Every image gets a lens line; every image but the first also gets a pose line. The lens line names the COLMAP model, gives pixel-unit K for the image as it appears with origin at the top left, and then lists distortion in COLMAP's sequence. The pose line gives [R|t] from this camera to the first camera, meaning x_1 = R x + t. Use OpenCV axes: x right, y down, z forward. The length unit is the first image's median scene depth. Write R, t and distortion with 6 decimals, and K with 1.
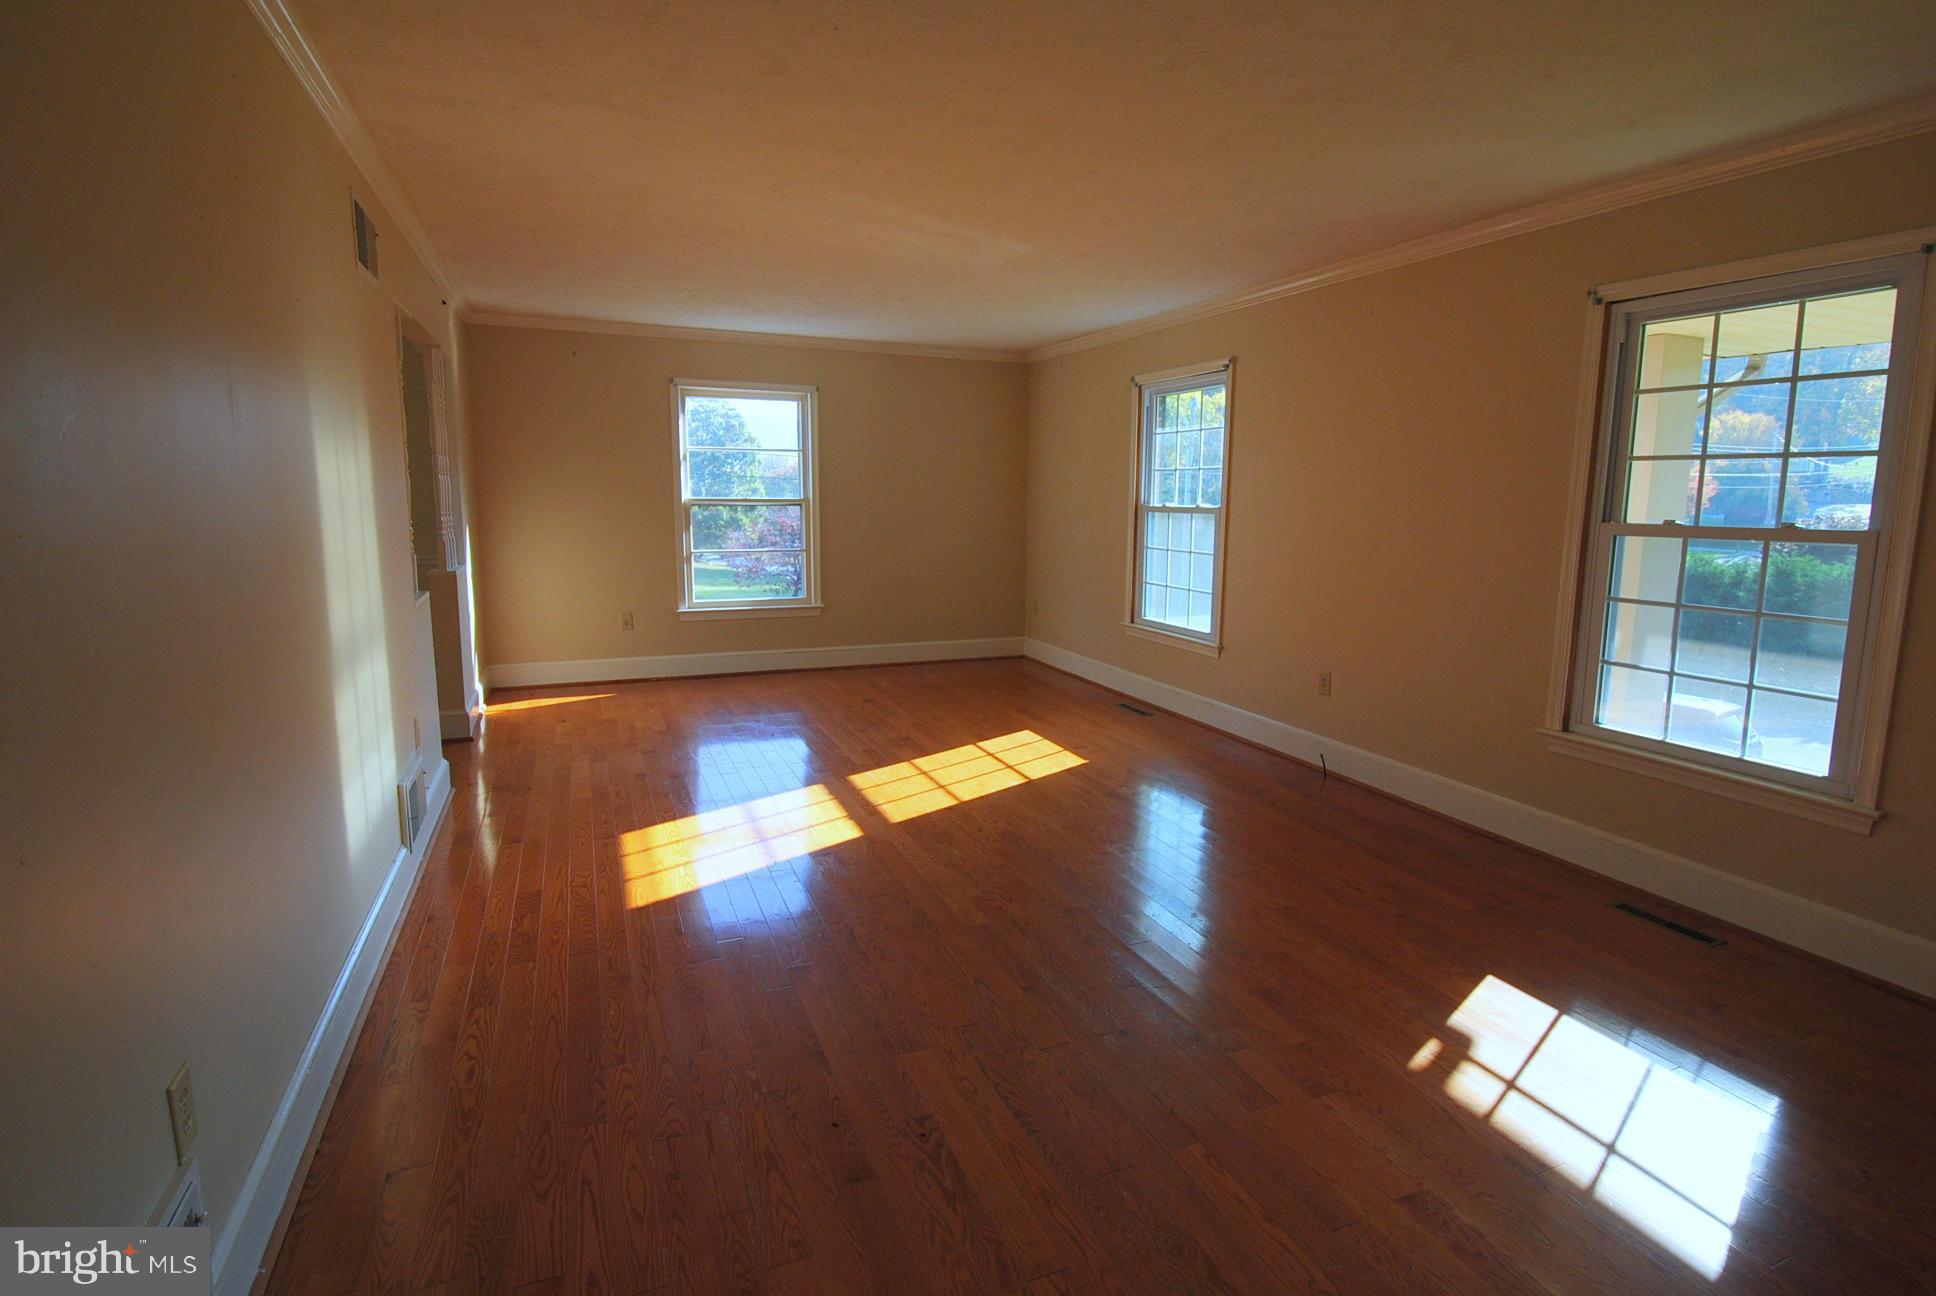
lens RADIAL K [[903.2, 0, 969.8], [0, 903.2, 640.5], [0, 0, 1]] dist [0.000520, -0.000095]
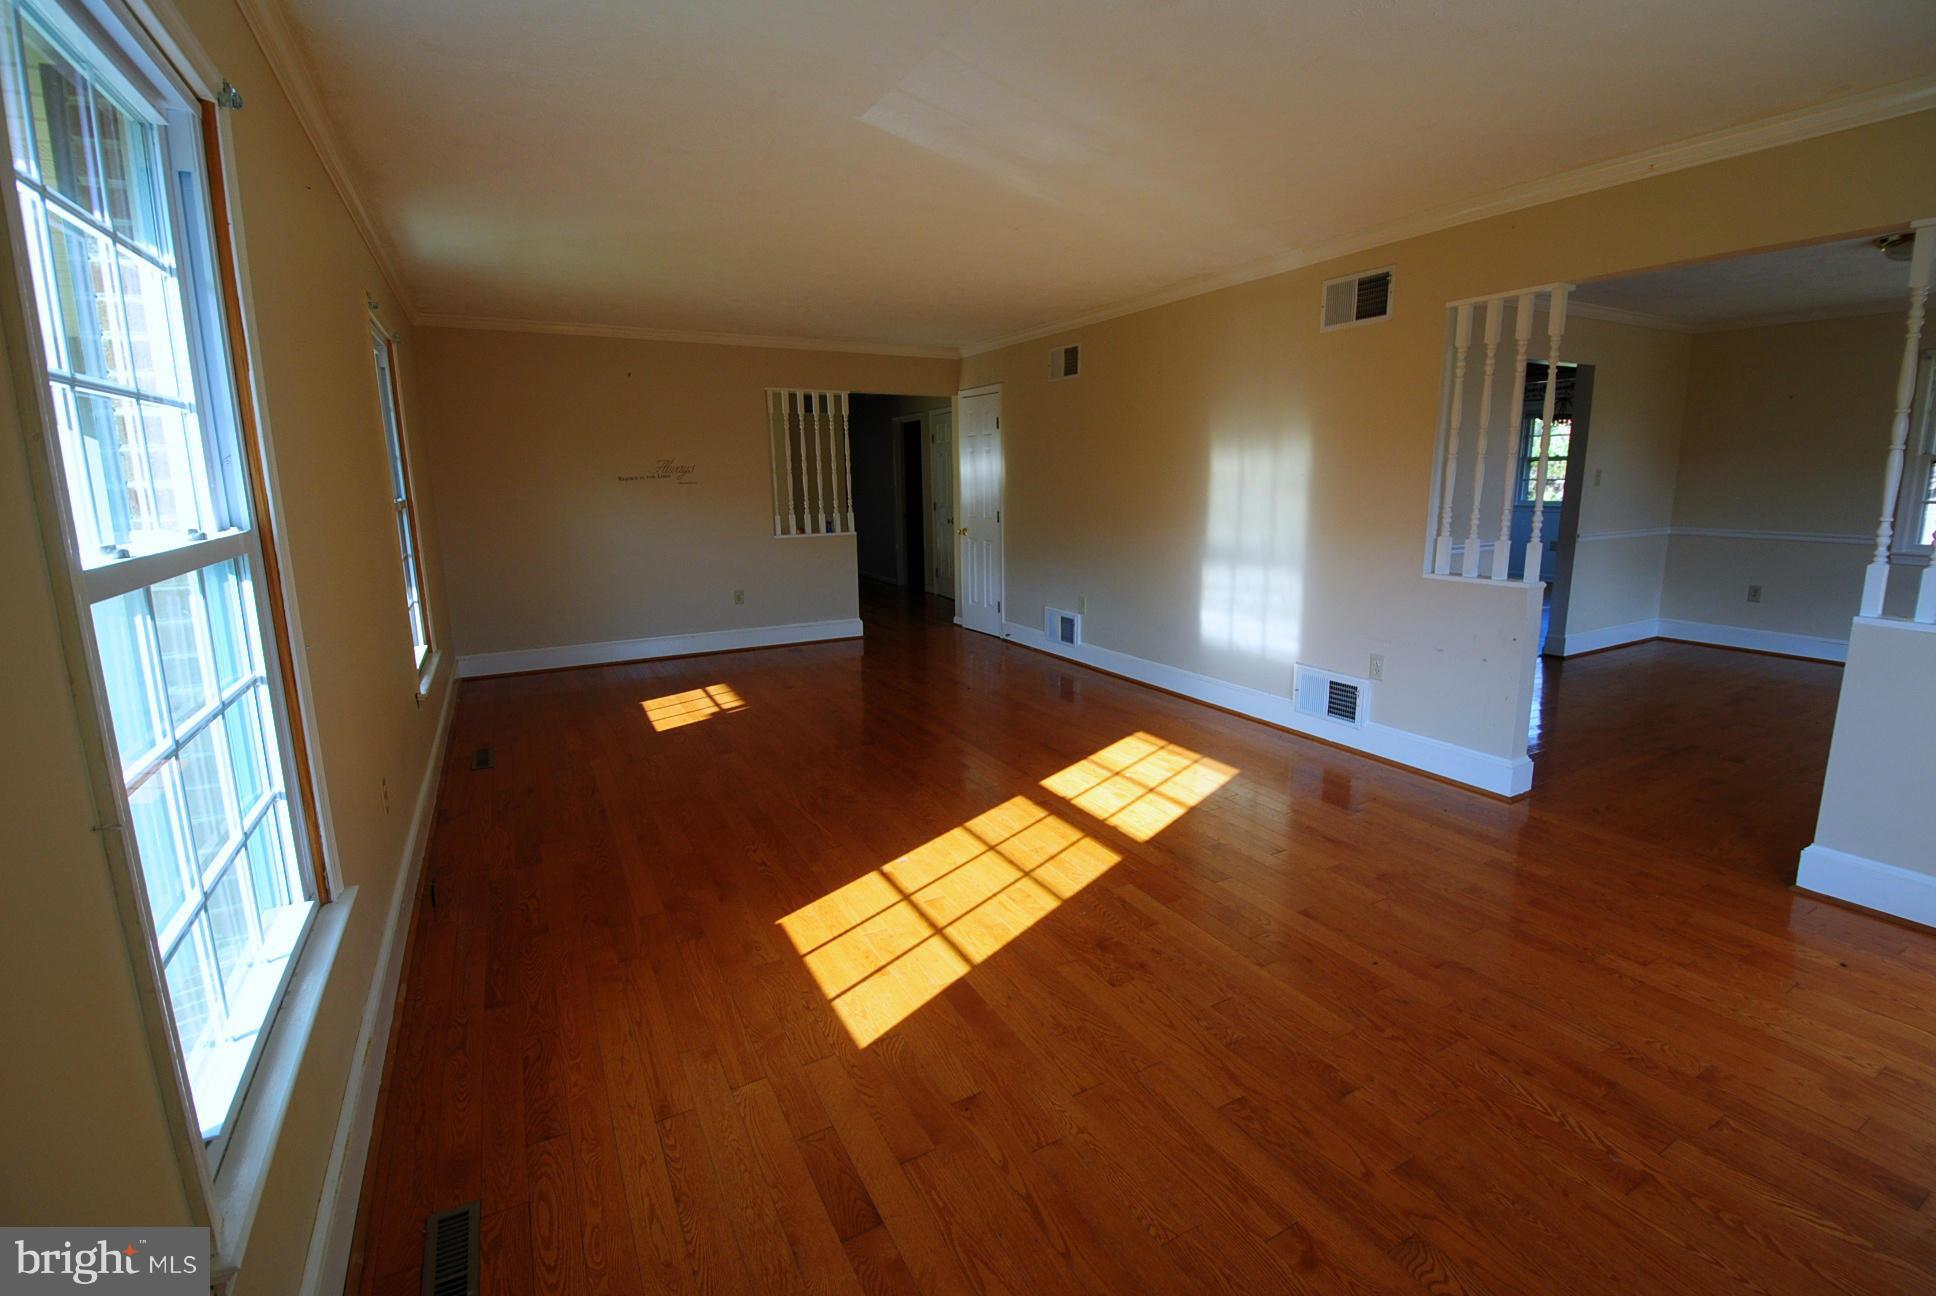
lens RADIAL K [[903.2, 0, 971.5], [0, 903.2, 637.9], [0, 0, 1]] dist [0.000520, -0.000095]
pose [[-0.994519, 0.017342, -0.103107, 0.068622], [-0.018438, 0.941602, 0.336222, -0.291133], [0.102917, 0.336280, -0.936122, 1.742200]]
